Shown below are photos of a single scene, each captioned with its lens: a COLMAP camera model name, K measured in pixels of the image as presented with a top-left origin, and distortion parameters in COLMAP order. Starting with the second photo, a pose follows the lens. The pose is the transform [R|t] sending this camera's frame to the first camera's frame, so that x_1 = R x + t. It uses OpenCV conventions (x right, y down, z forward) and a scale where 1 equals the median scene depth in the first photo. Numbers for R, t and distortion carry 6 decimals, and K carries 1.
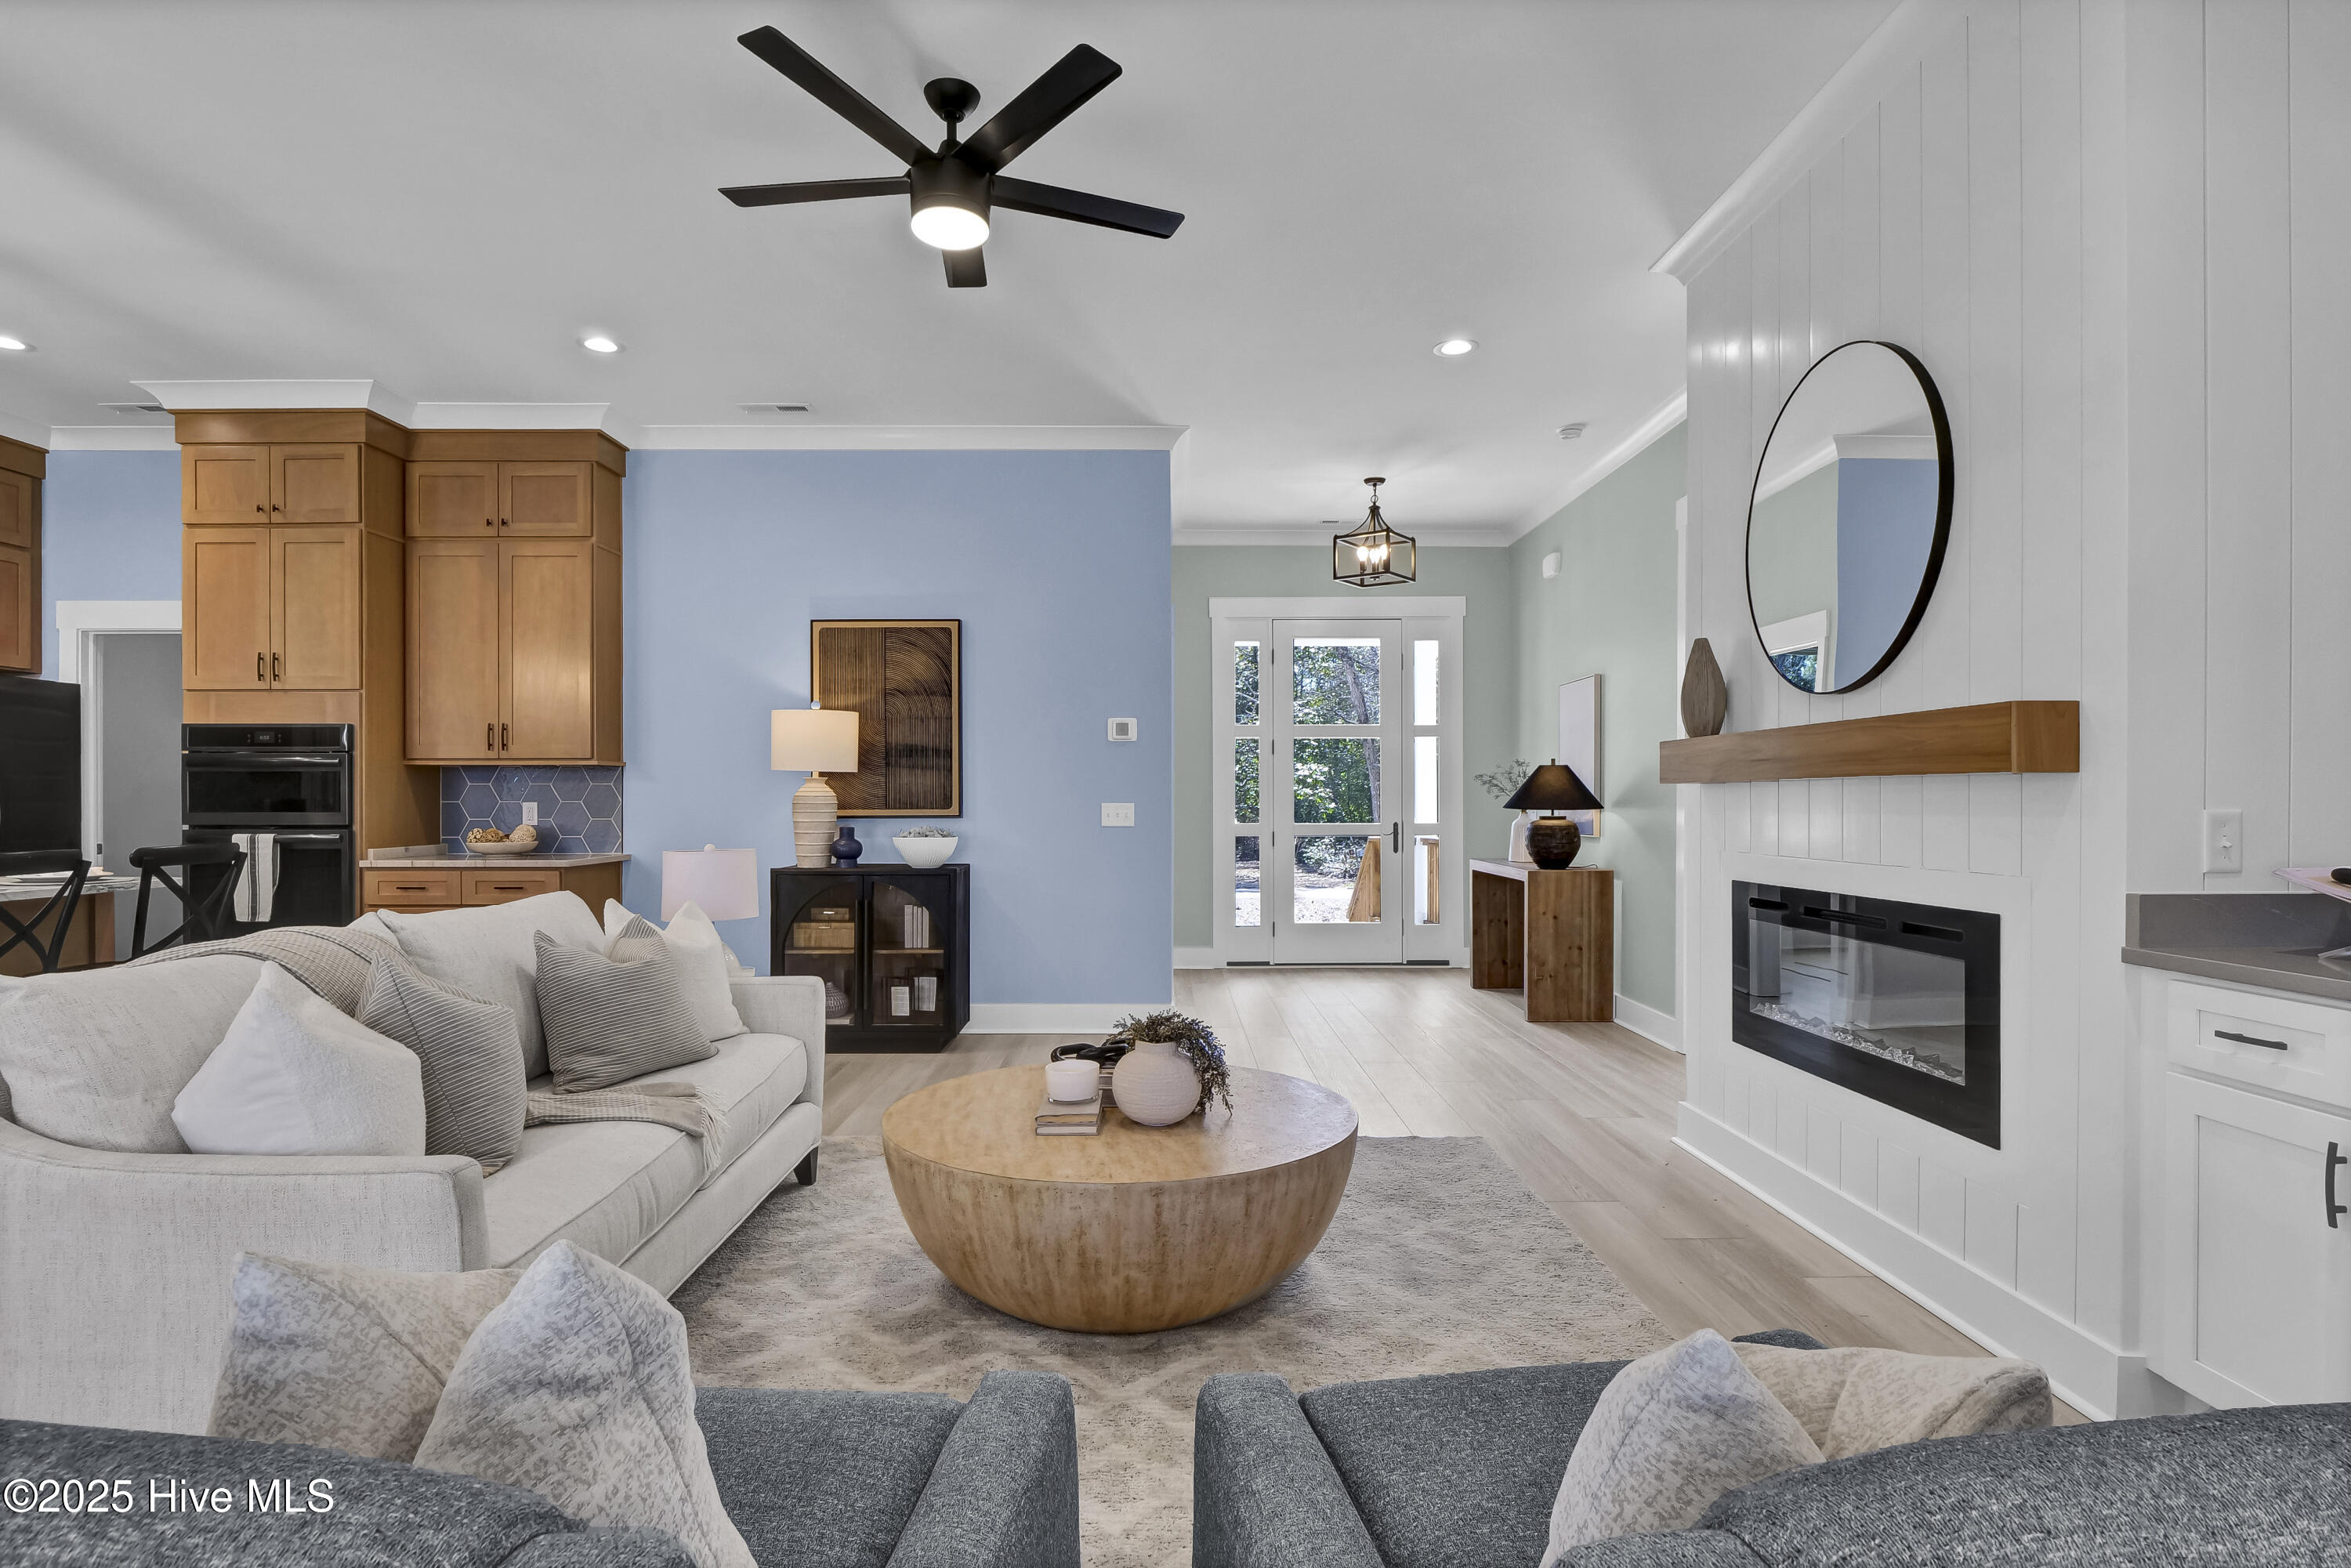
lens RADIAL K [[1212.8, 0, 1167.6], [0, 1212.8, 801.1], [0, 0, 1]] dist [-0.004580, -0.000703]
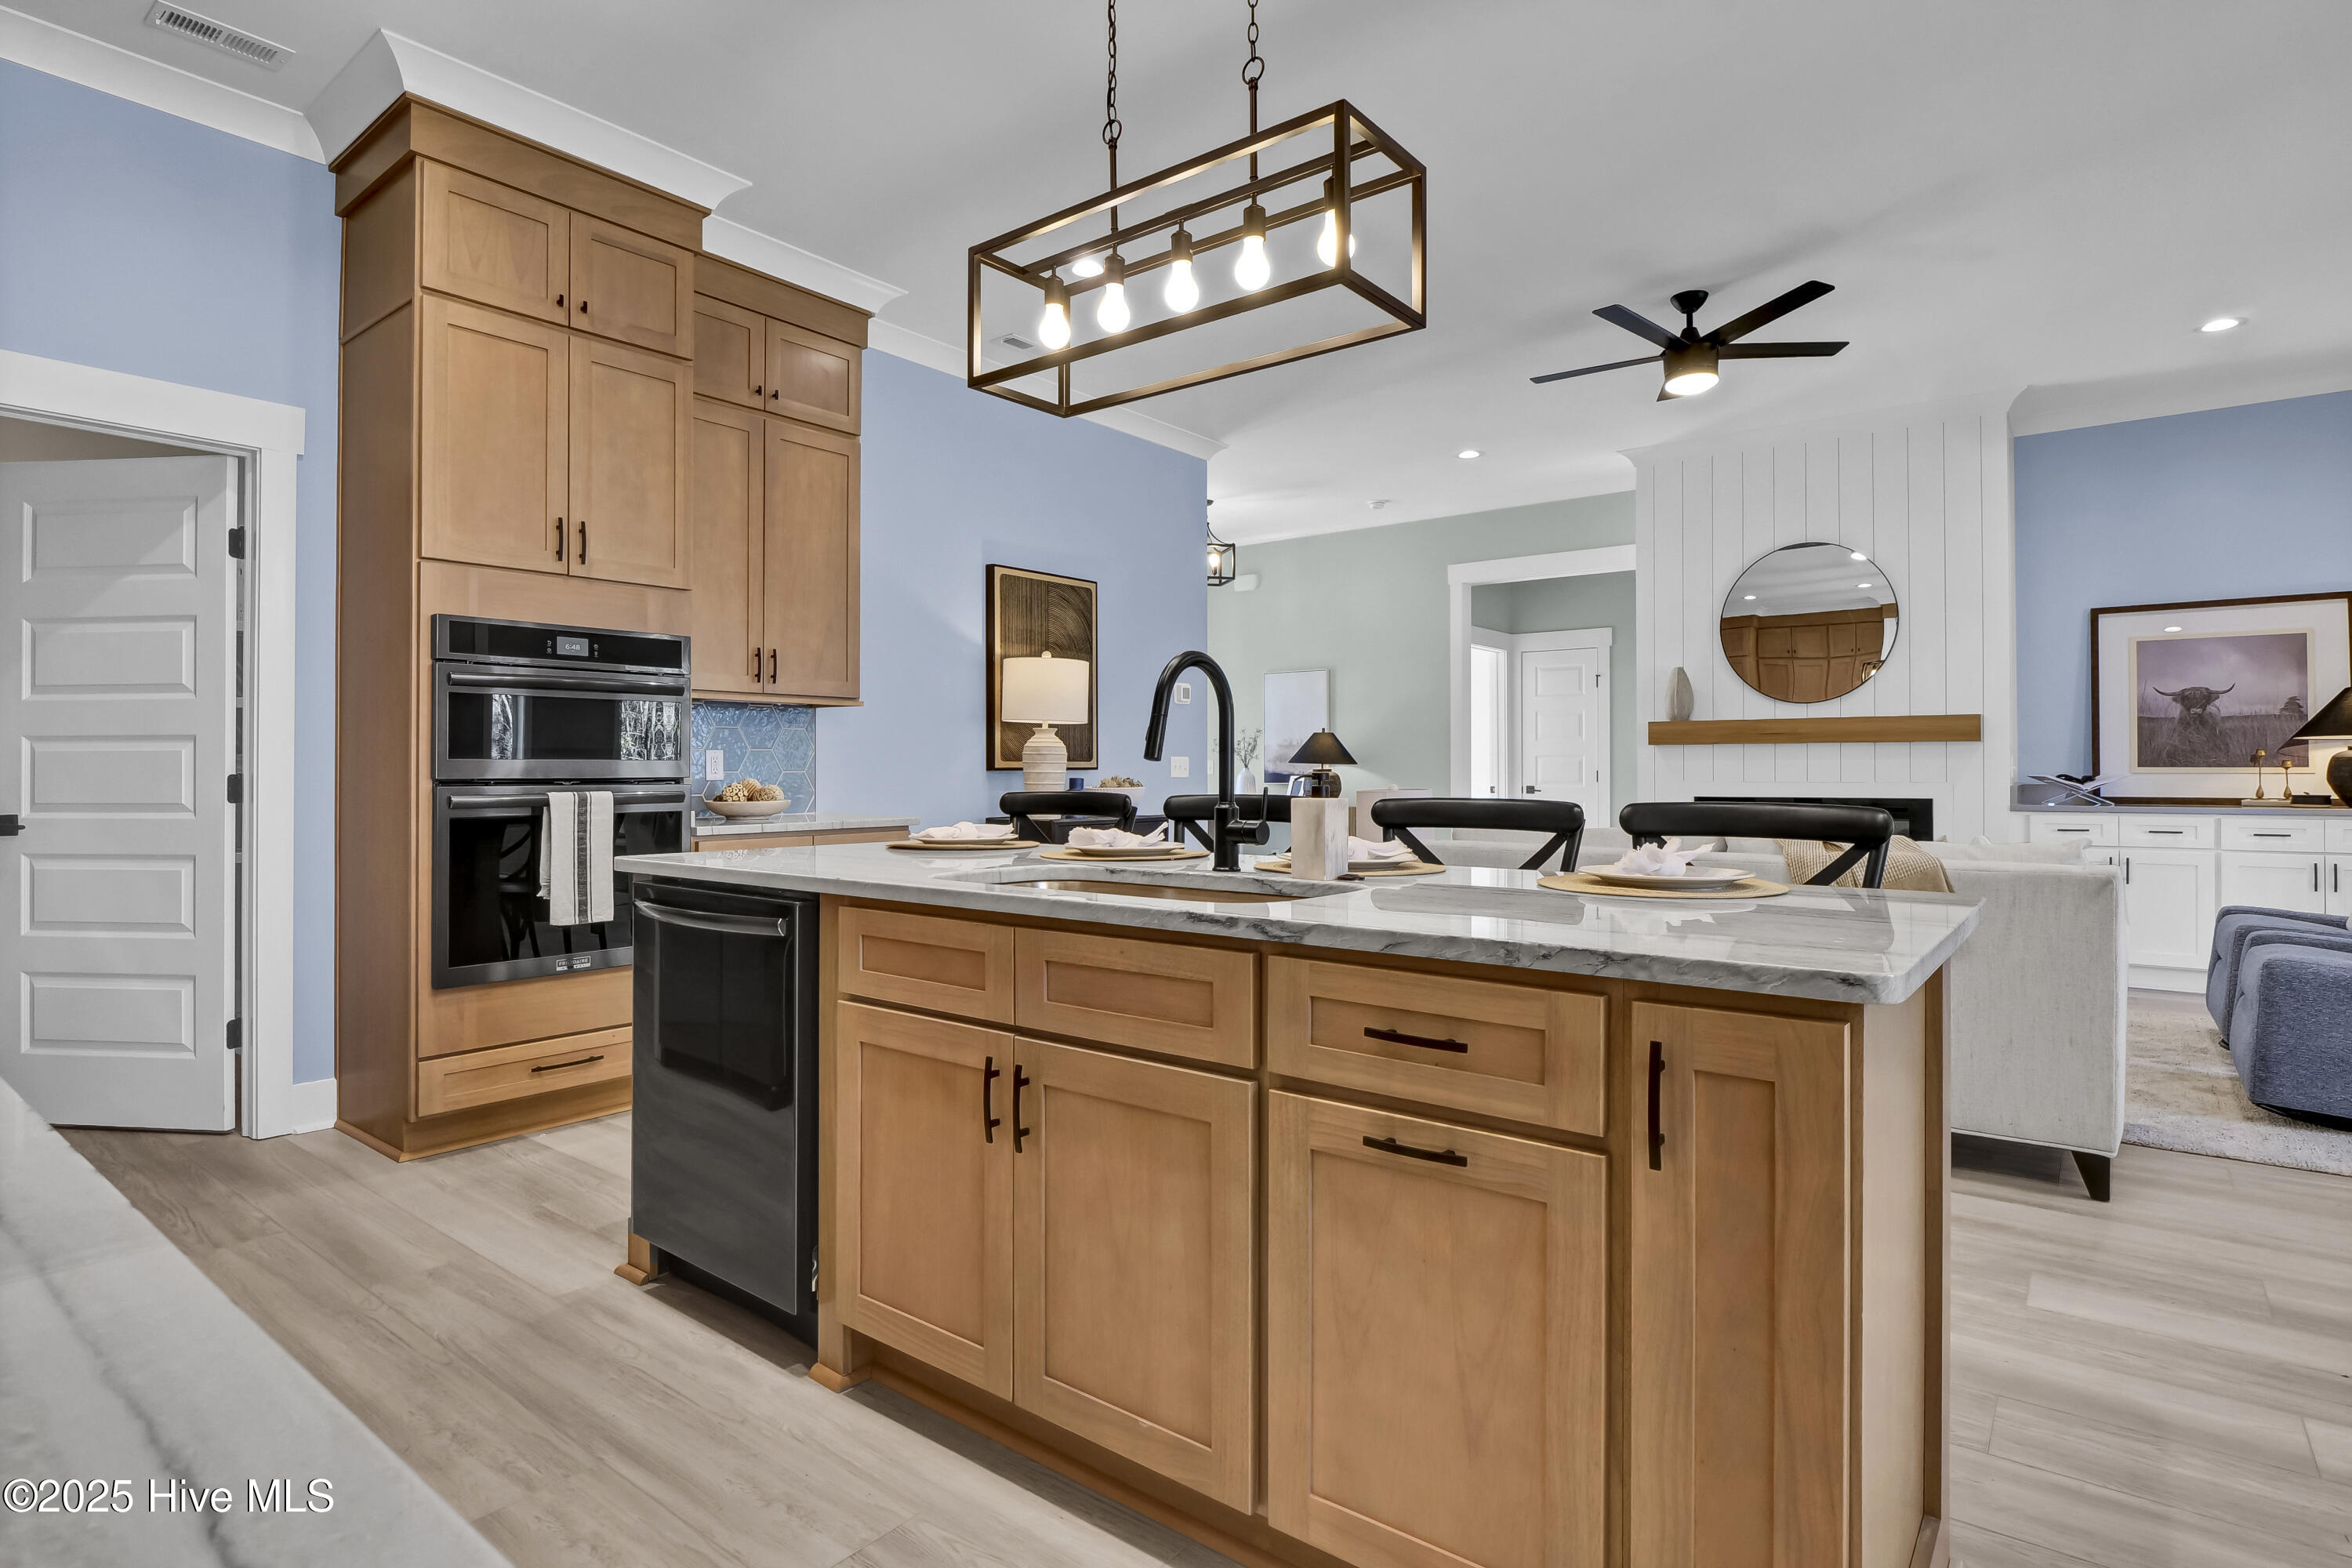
lens RADIAL K [[1213.3, 0, 1164.1], [0, 1213.3, 766.0], [0, 0, 1]] dist [-0.004580, -0.000703]
pose [[0.618955, 0.001270, 0.785425, -1.012788], [0.001151, 0.999996, -0.002524, 0.013964], [-0.785425, 0.002466, 0.618952, 0.313946]]
